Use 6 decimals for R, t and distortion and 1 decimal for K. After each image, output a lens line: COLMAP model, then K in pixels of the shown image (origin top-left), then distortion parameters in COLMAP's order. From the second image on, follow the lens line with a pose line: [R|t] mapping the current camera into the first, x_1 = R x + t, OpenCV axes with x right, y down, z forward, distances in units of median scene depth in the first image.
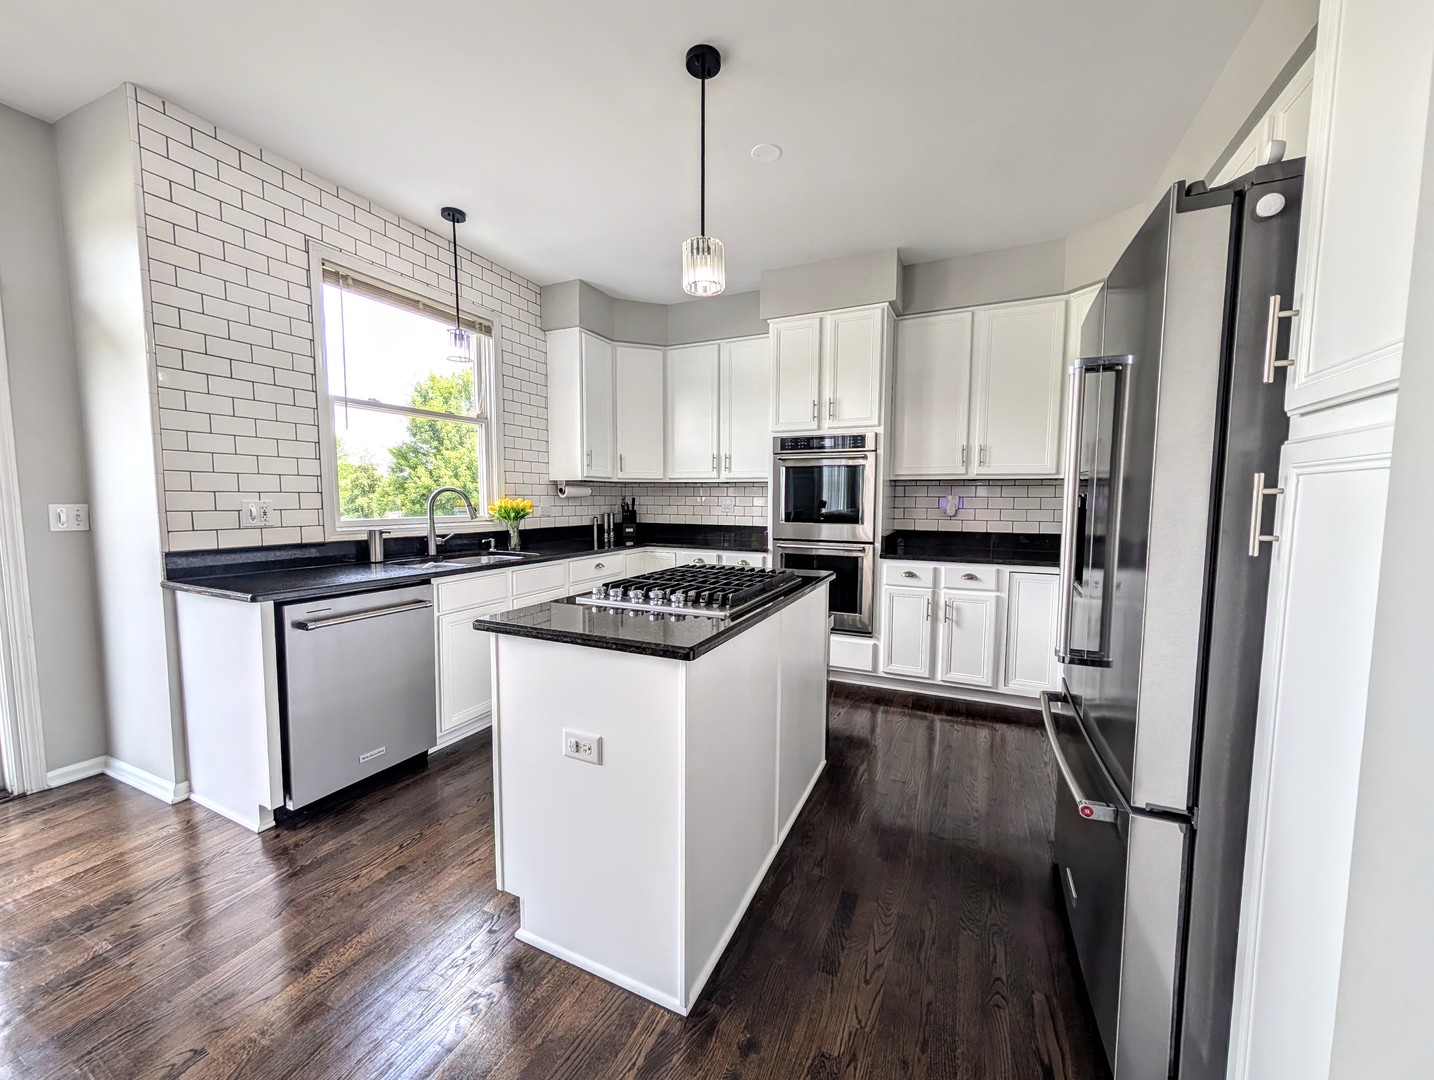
lens RADIAL K [[543.1, 0, 722.0], [0, 543.1, 540.8], [0, 0, 1]] dist [-0.001249, 0.000315]
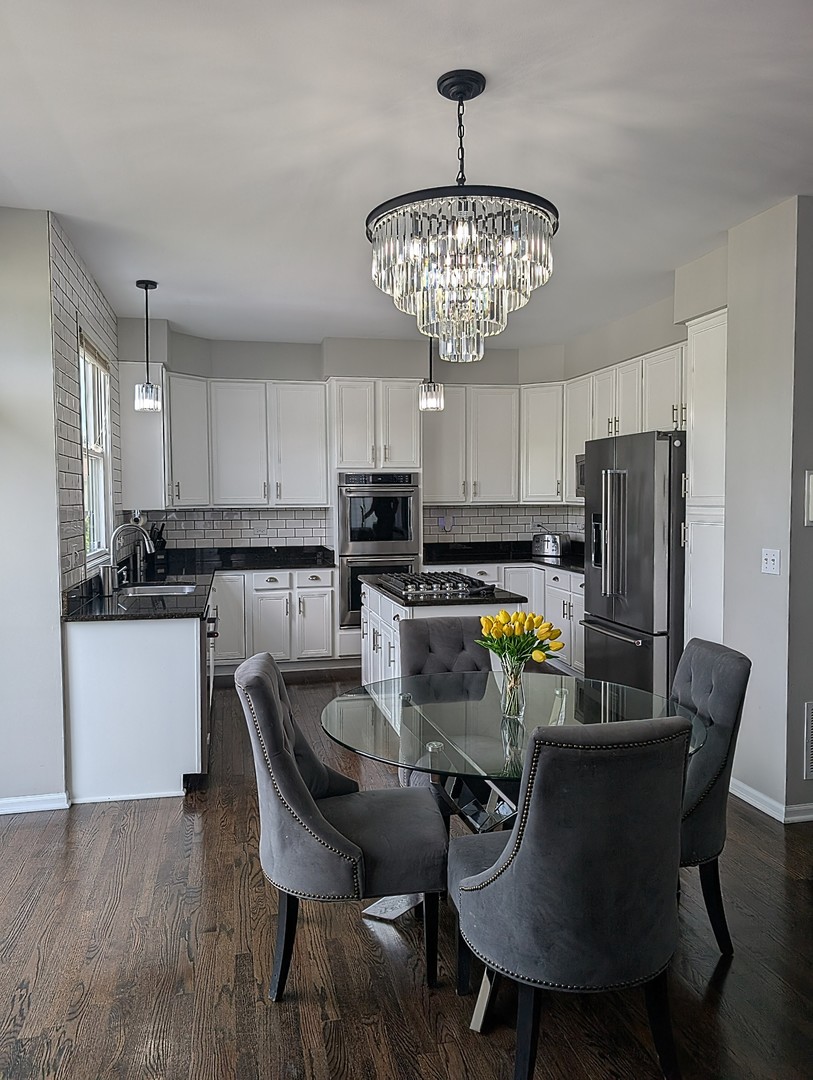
lens RADIAL K [[776.4, 0, 392.9], [0, 776.4, 535.7], [0, 0, 1]] dist [0.063454, -0.006220]
pose [[0.803502, -0.041579, 0.593848, -0.894625], [0.059823, 0.998148, -0.011056, -0.023787], [-0.592288, 0.044409, 0.804501, -0.496352]]
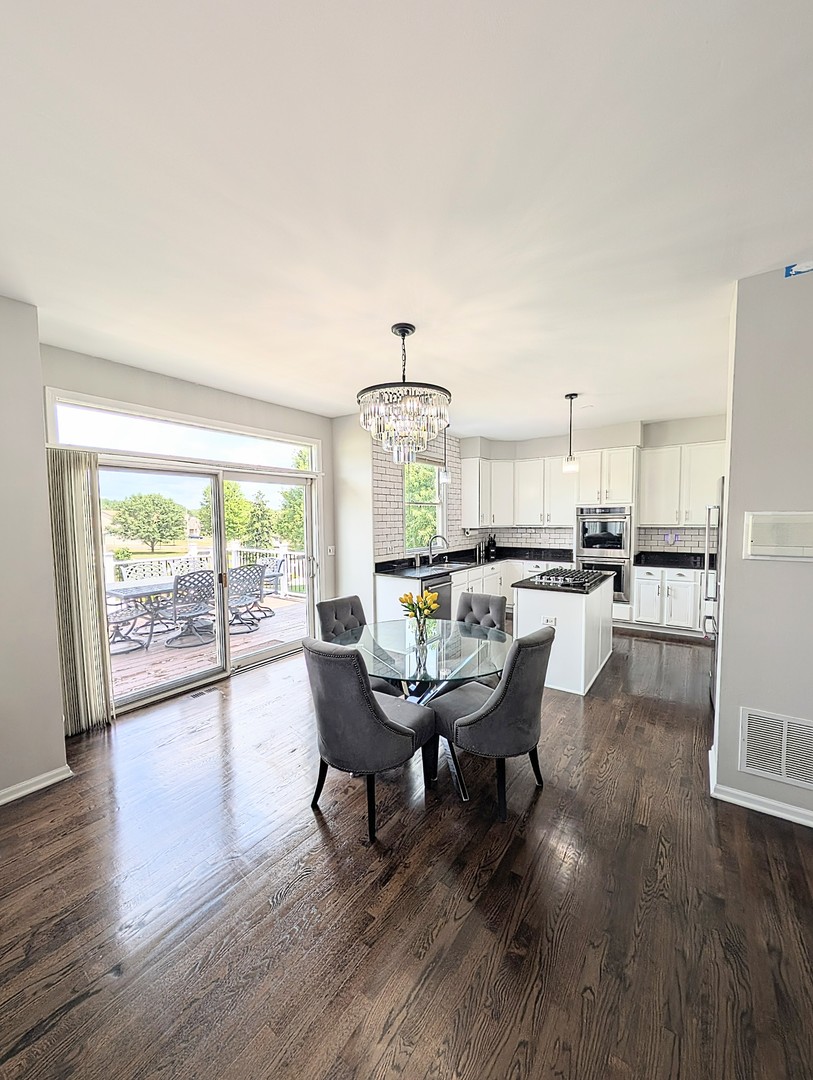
lens RADIAL K [[409.0, 0, 406.2], [0, 409.0, 543.5], [0, 0, 1]] dist [-0.001249, 0.000315]
pose [[0.981555, -0.004902, -0.191119, -0.262452], [0.002070, 0.999885, -0.015017, -0.031141], [0.191170, 0.014344, 0.981452, -0.706735]]
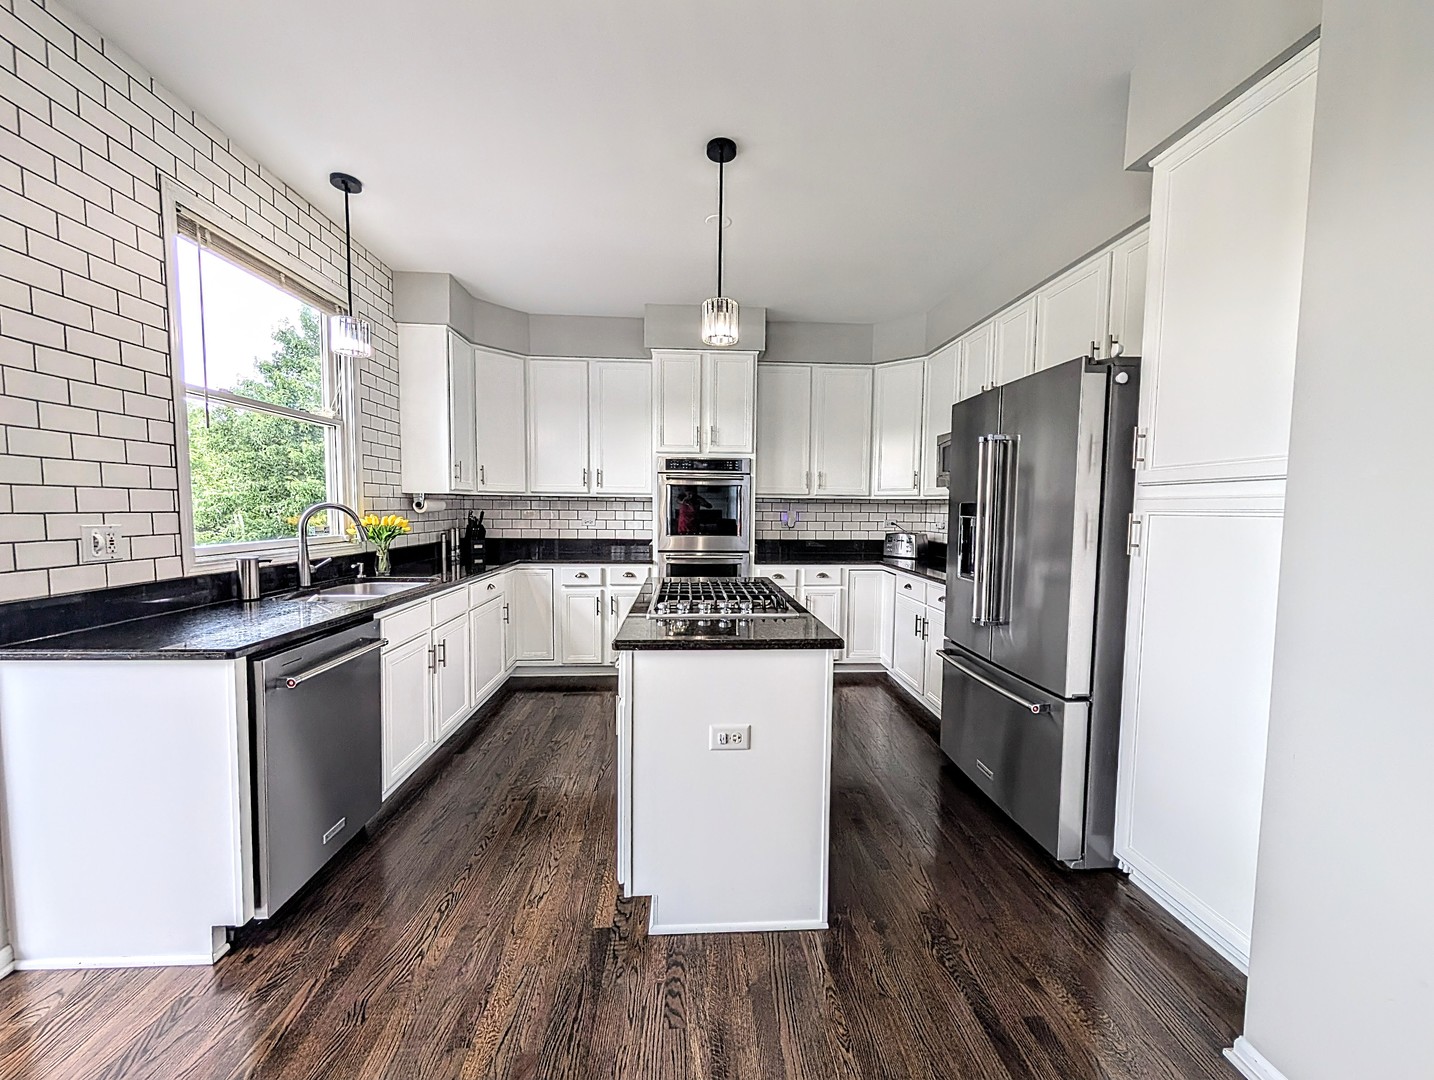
lens RADIAL K [[543.1, 0, 721.0], [0, 543.1, 540.8], [0, 0, 1]] dist [-0.001249, 0.000315]
pose [[0.879503, -0.026693, 0.475144, -0.330691], [0.032795, 0.999452, -0.004556, -0.015894], [-0.474762, 0.019589, 0.879896, -0.010134]]
